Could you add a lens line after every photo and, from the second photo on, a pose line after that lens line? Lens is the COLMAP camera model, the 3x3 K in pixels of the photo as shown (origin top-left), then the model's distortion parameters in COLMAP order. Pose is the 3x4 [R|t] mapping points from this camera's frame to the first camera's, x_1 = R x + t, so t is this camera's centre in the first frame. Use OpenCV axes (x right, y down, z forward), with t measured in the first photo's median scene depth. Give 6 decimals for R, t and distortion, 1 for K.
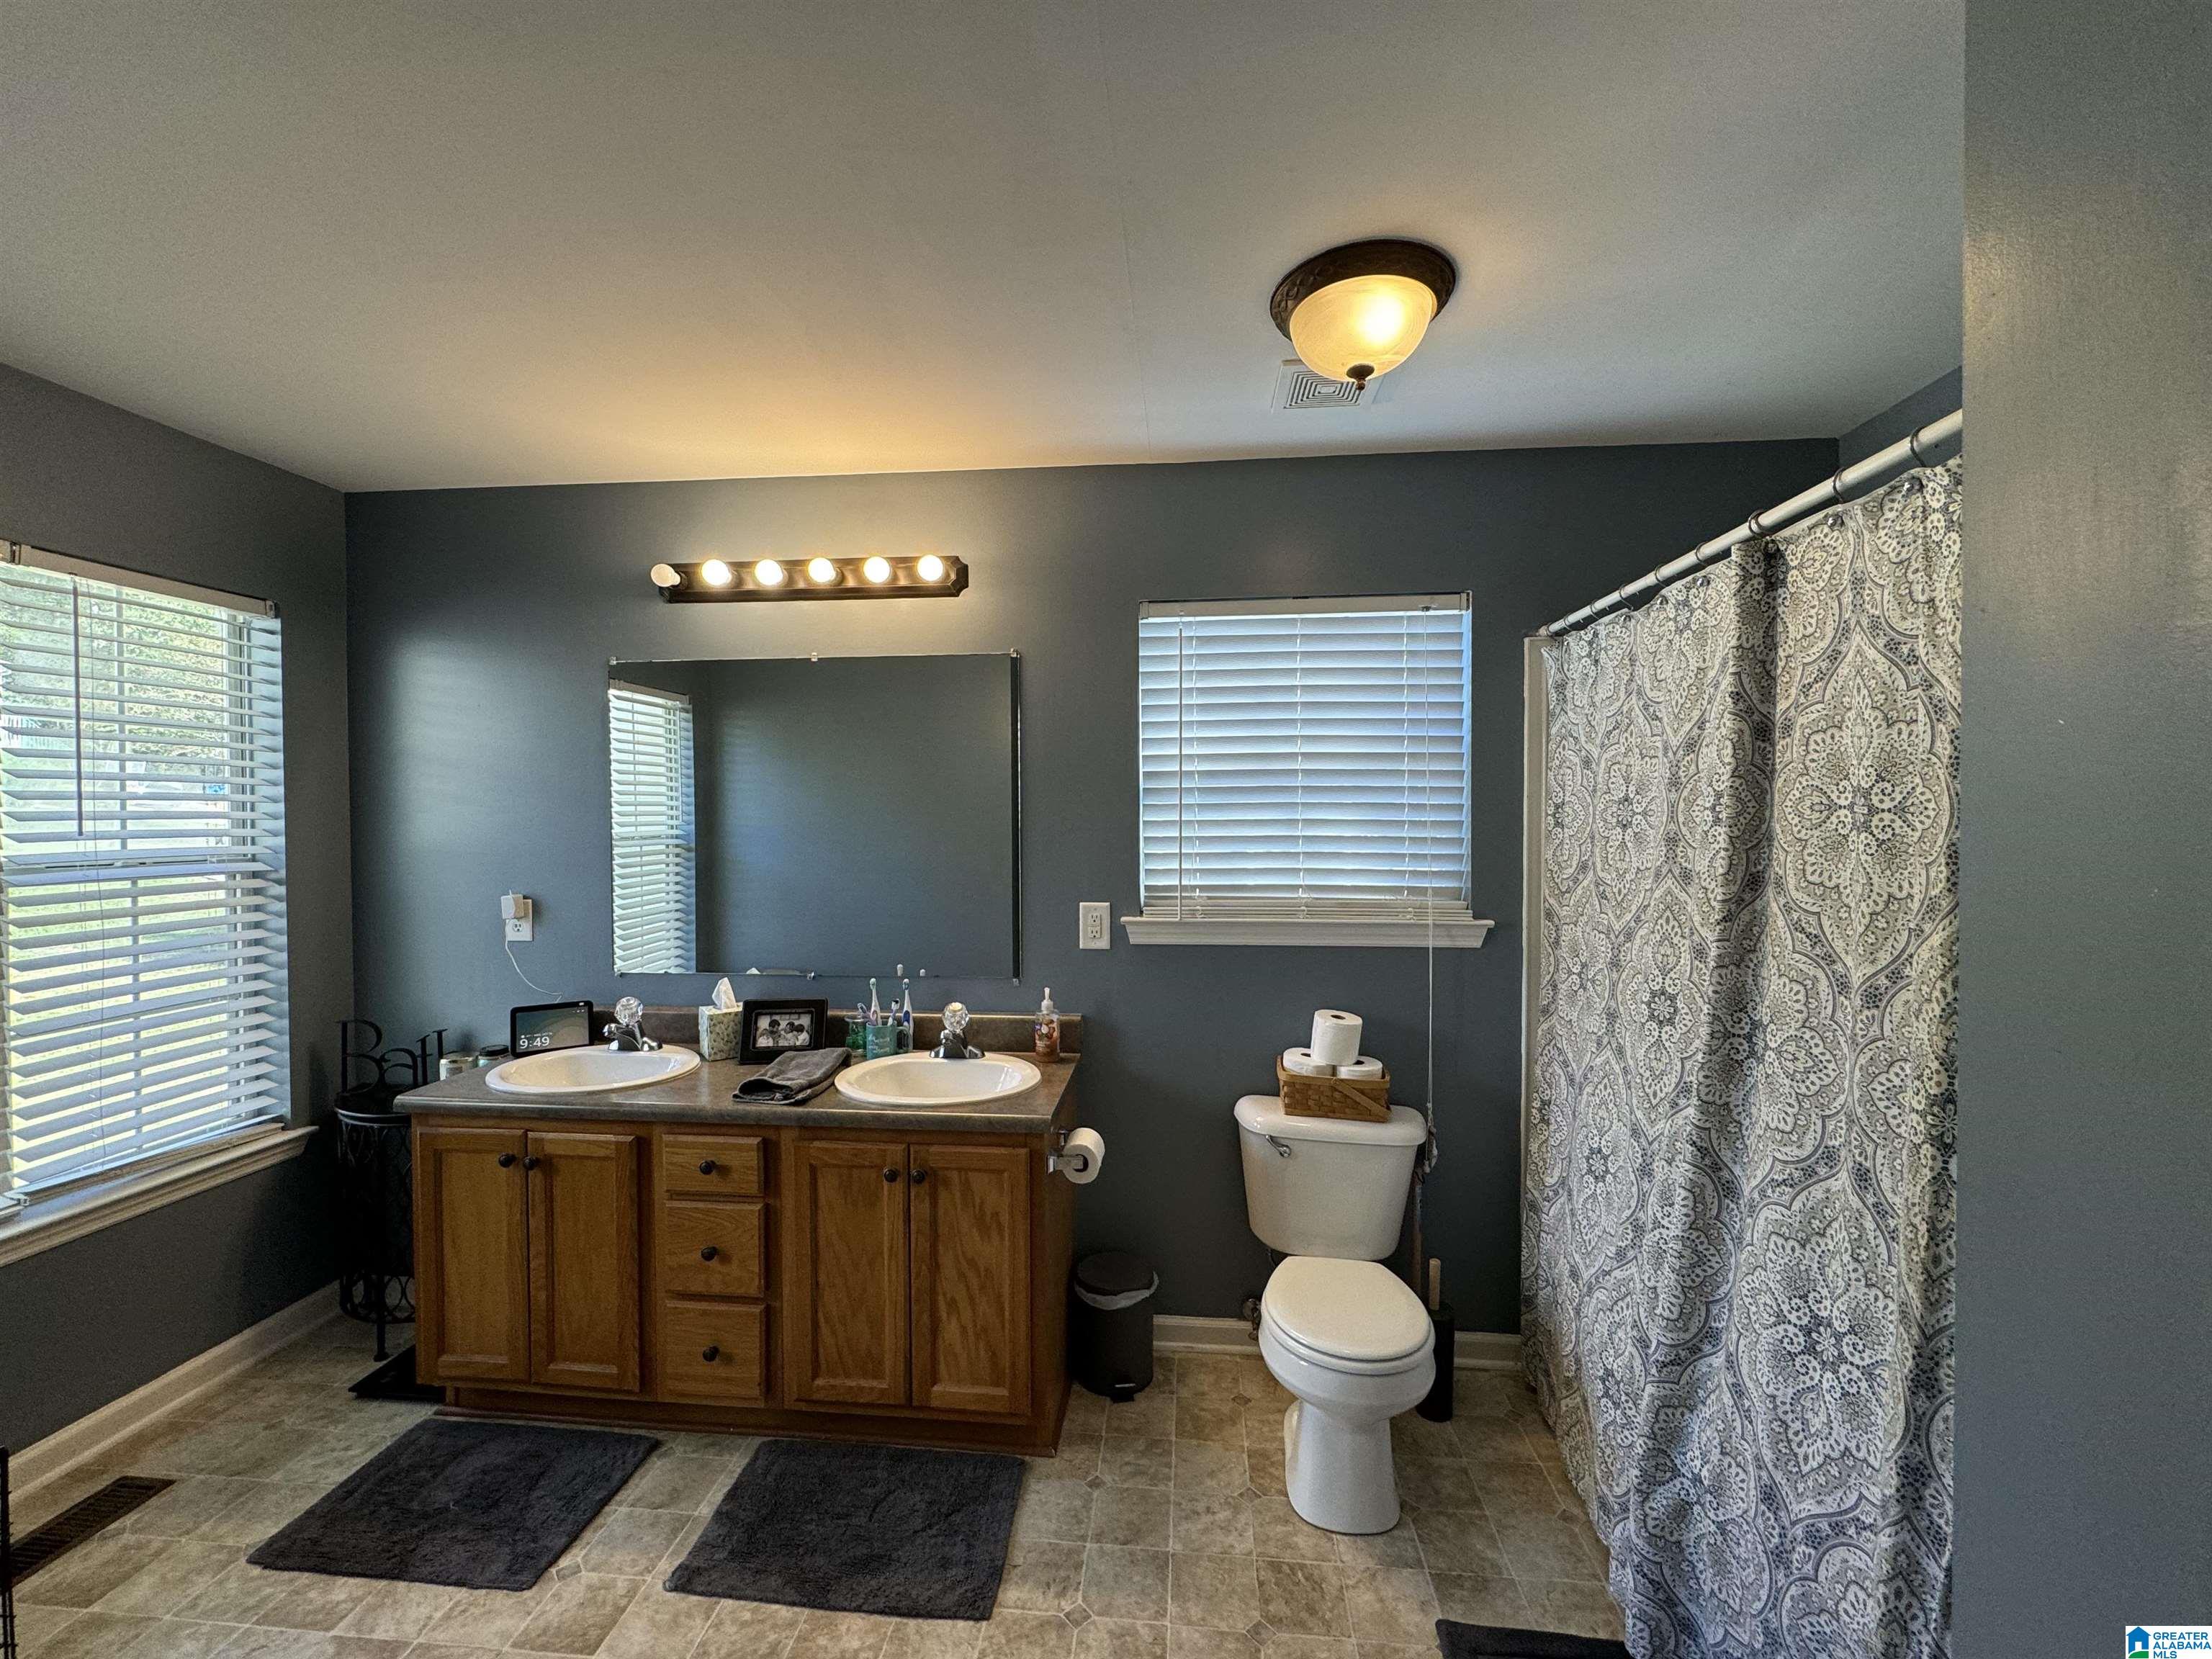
lens RADIAL K [[909.1, 0, 1110.7], [0, 909.1, 830.2], [0, 0, 1]] dist [-0.002470, -0.000320]
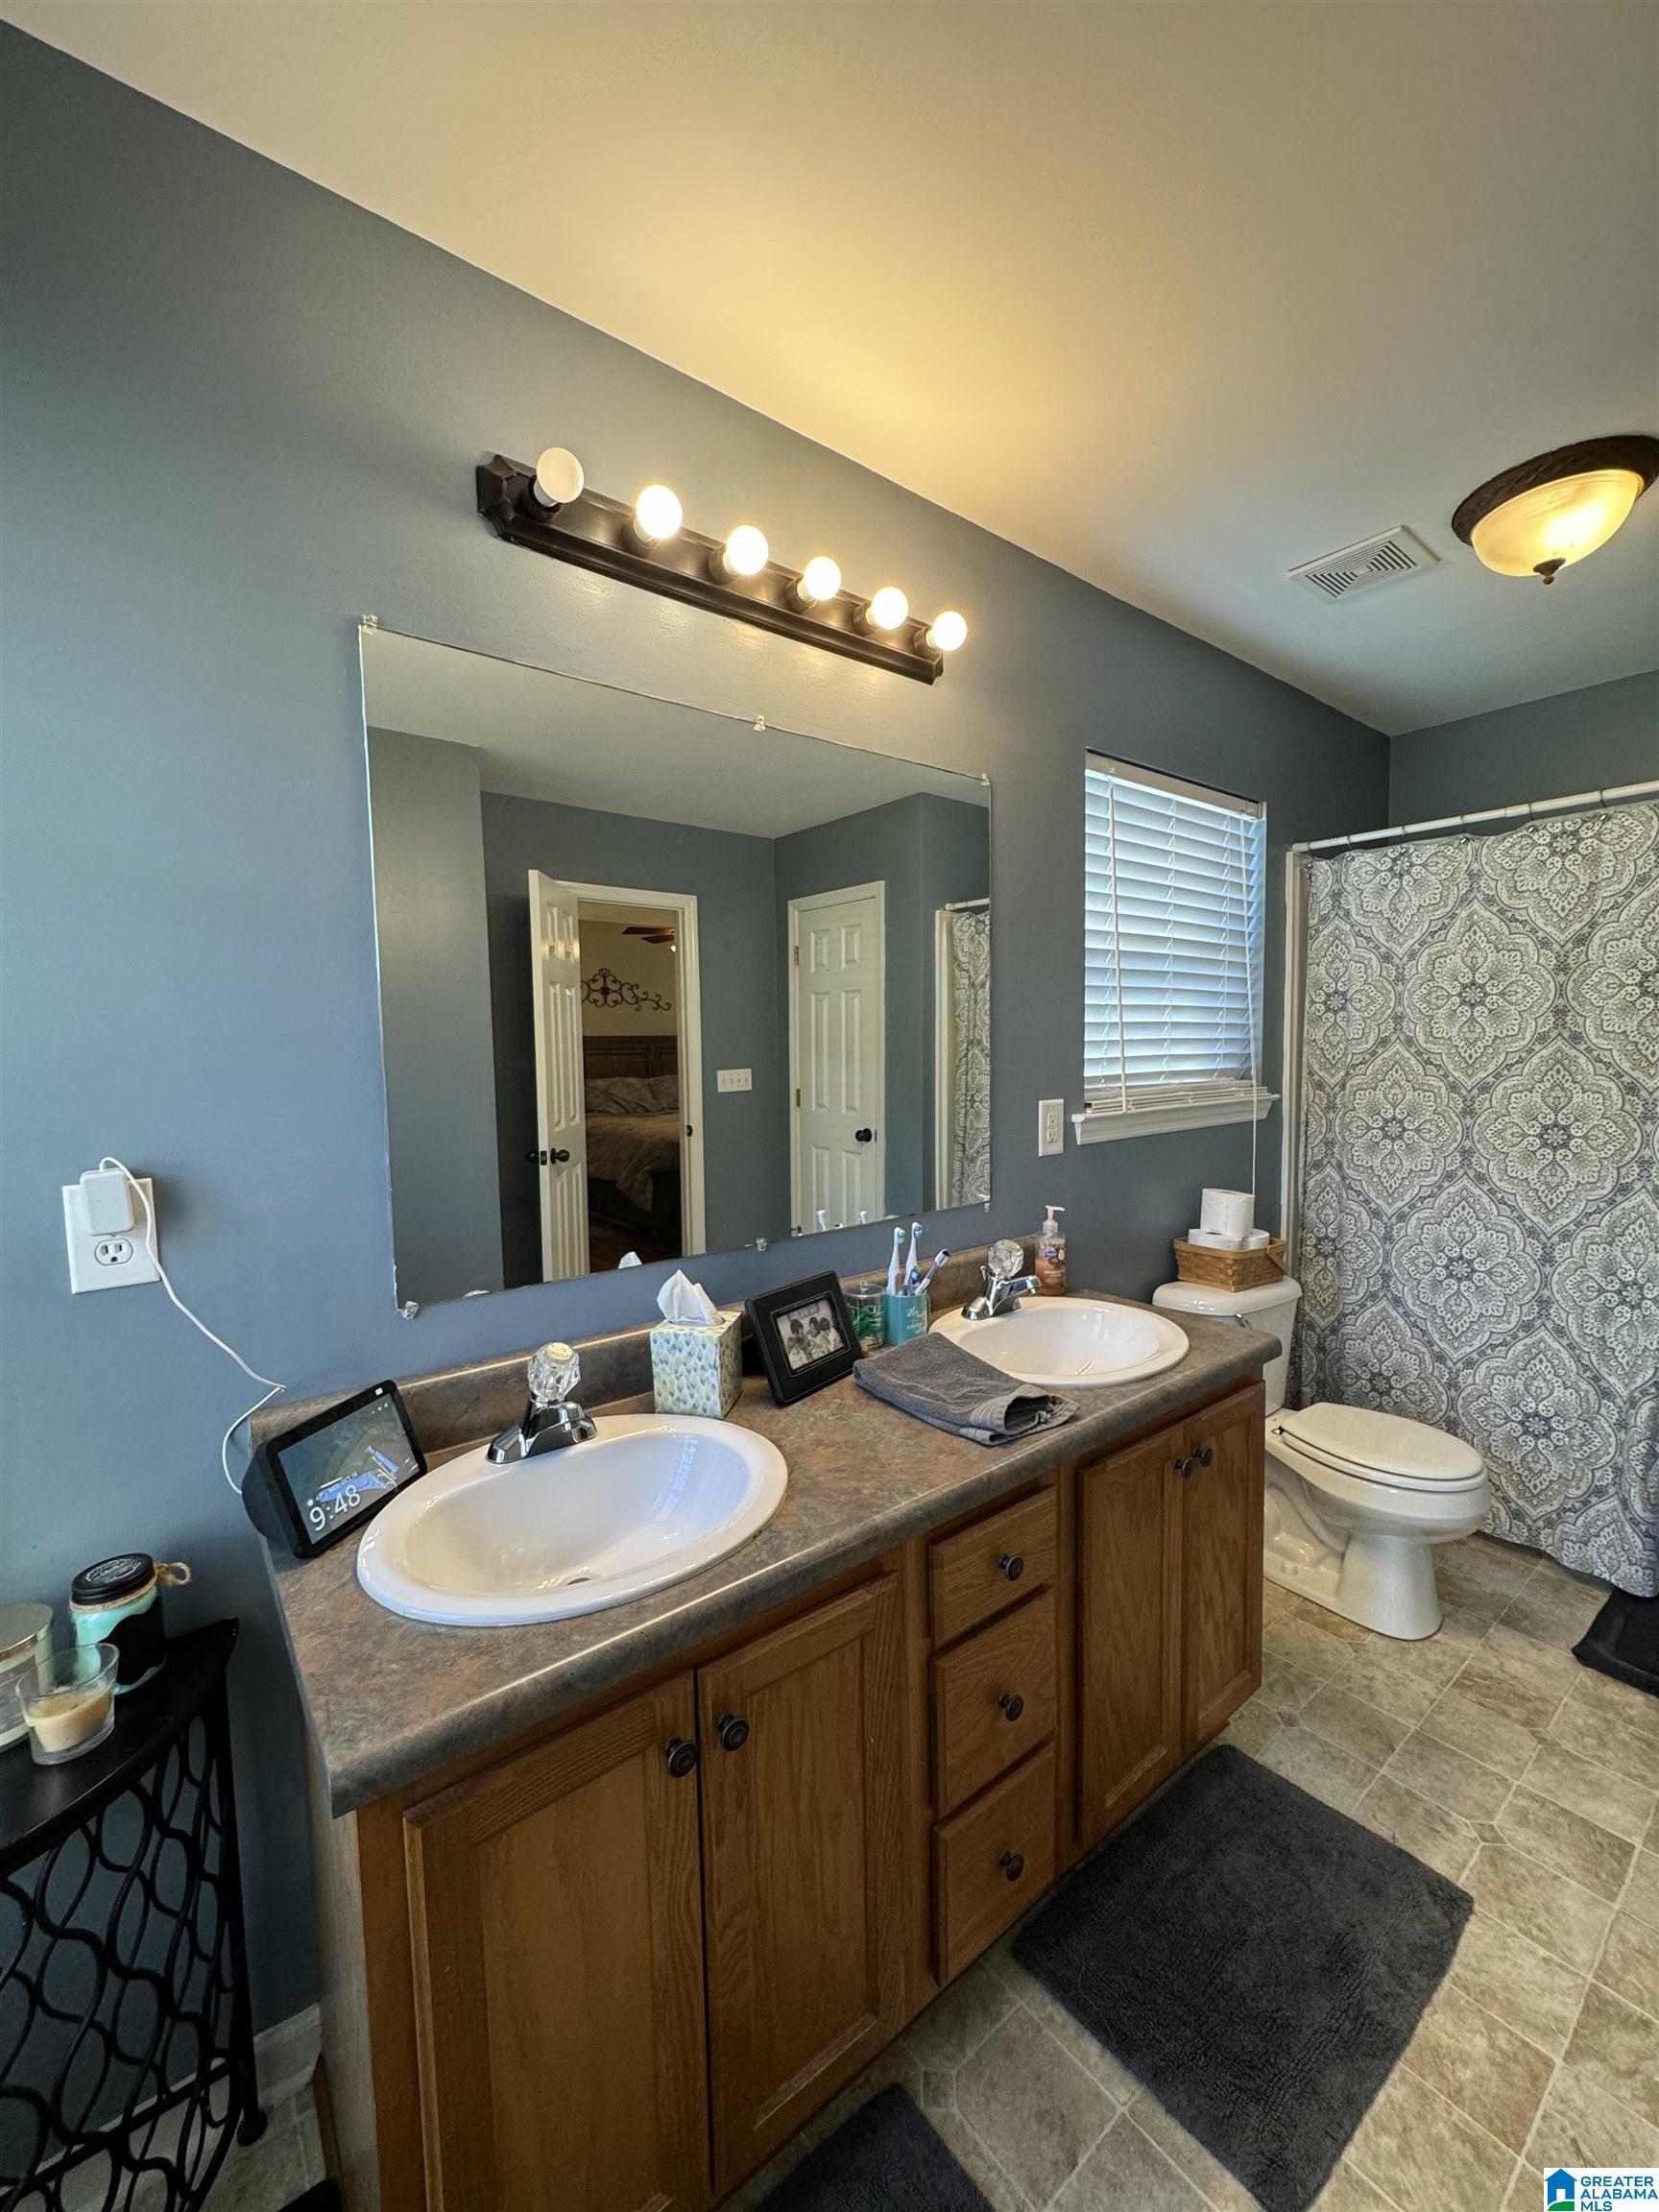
lens RADIAL K [[876.3, 0, 834.5], [0, 876.3, 1106.7], [0, 0, 1]] dist [-0.004500, 0.000423]
pose [[0.724361, -0.059748, 0.686827, -0.804215], [0.025473, 0.997877, 0.059941, 0.035622], [-0.688950, -0.025924, 0.724345, 0.611206]]
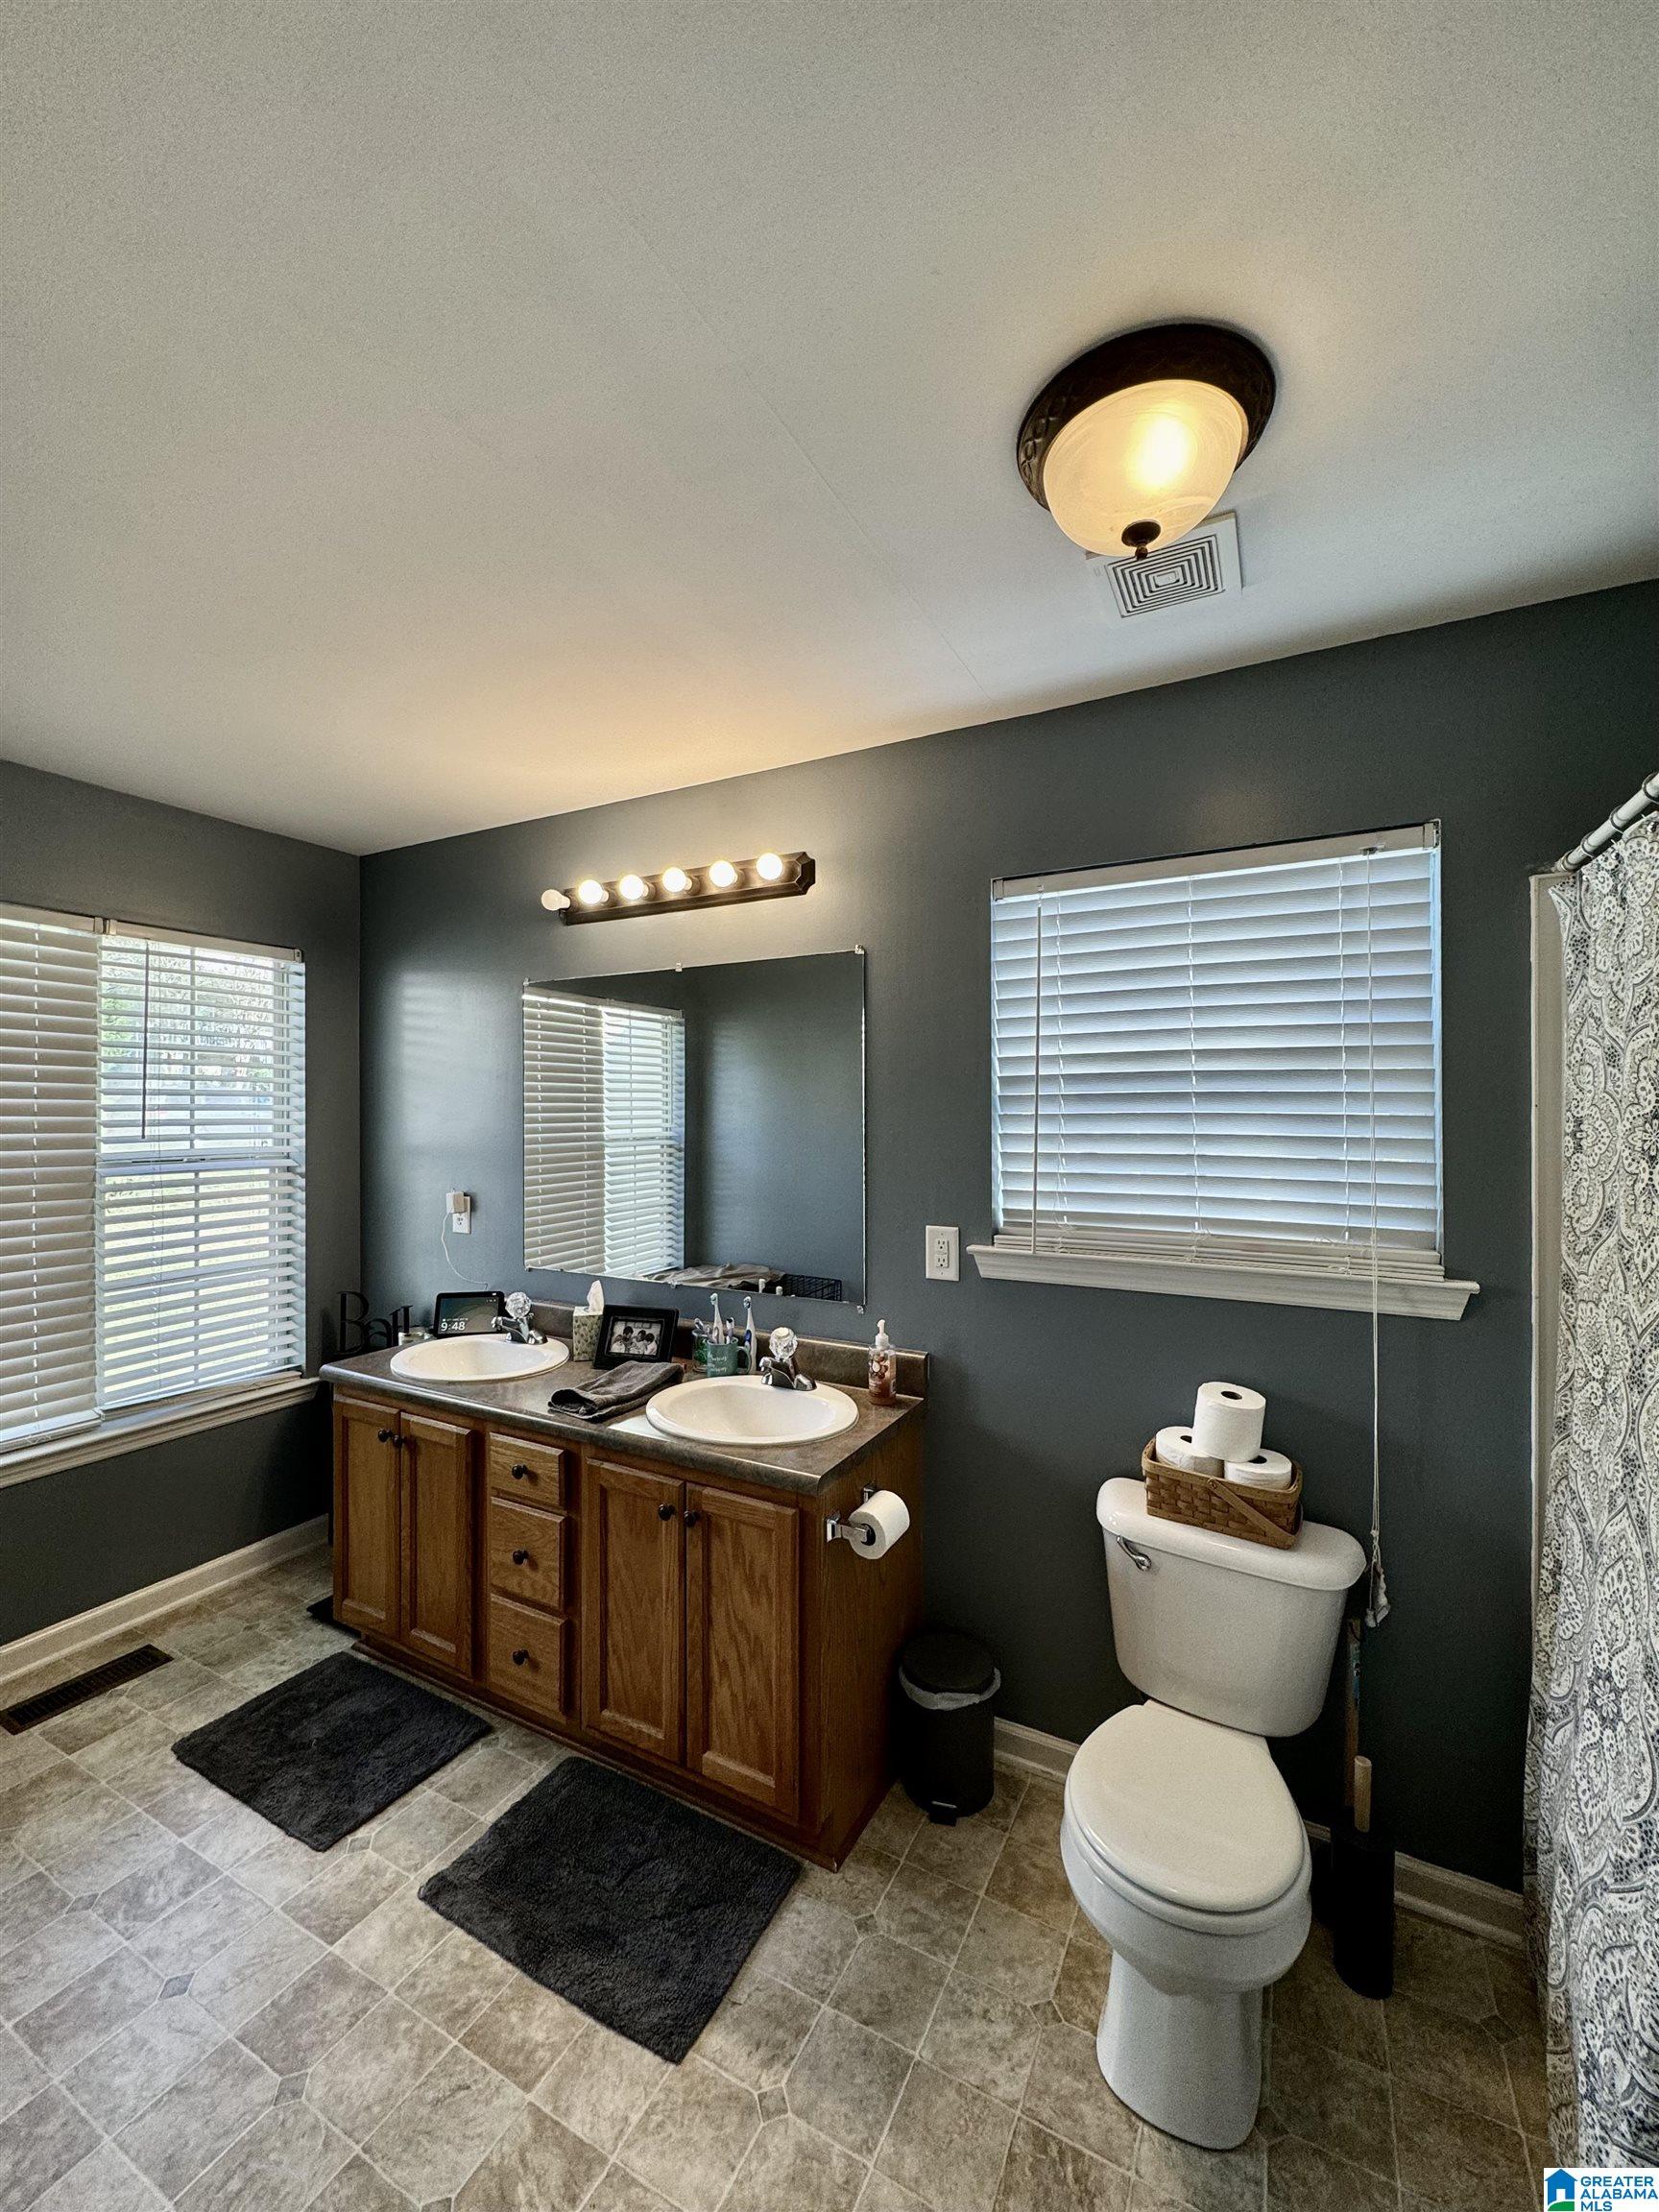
lens RADIAL K [[880.2, 0, 834.0], [0, 880.2, 1107.4], [0, 0, 1]] dist [-0.002274, 0.000210]
pose [[0.922514, -0.000256, -0.385965, 0.238452], [-0.008484, 0.999745, -0.020943, -0.018543], [0.385871, 0.022595, 0.922276, 0.193363]]
